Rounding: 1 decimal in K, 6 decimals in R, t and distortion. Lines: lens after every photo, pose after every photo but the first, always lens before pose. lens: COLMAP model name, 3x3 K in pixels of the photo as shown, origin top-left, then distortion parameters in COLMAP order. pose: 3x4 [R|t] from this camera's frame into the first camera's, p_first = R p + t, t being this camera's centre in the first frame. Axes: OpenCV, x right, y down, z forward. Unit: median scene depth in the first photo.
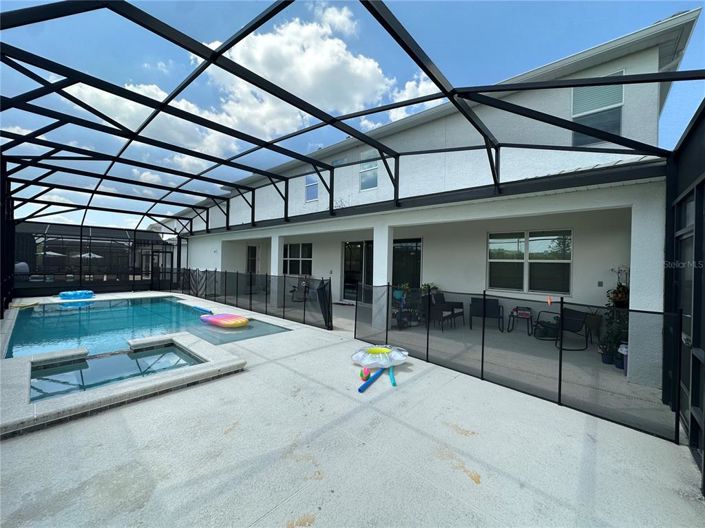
lens RADIAL K [[283.6, 0, 352.5], [0, 283.6, 264.0], [0, 0, 1]] dist [-0.000077, -0.000068]
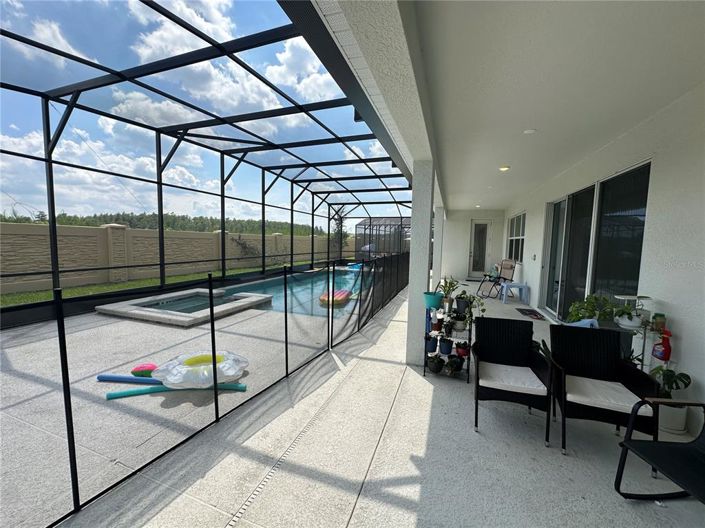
lens RADIAL K [[283.6, 0, 352.5], [0, 283.6, 264.0], [0, 0, 1]] dist [-0.000077, -0.000068]
pose [[0.372869, 0.062497, -0.925777, 0.937749], [-0.013262, 0.997986, 0.062031, 0.027764], [0.927789, -0.010852, 0.372947, 1.190058]]
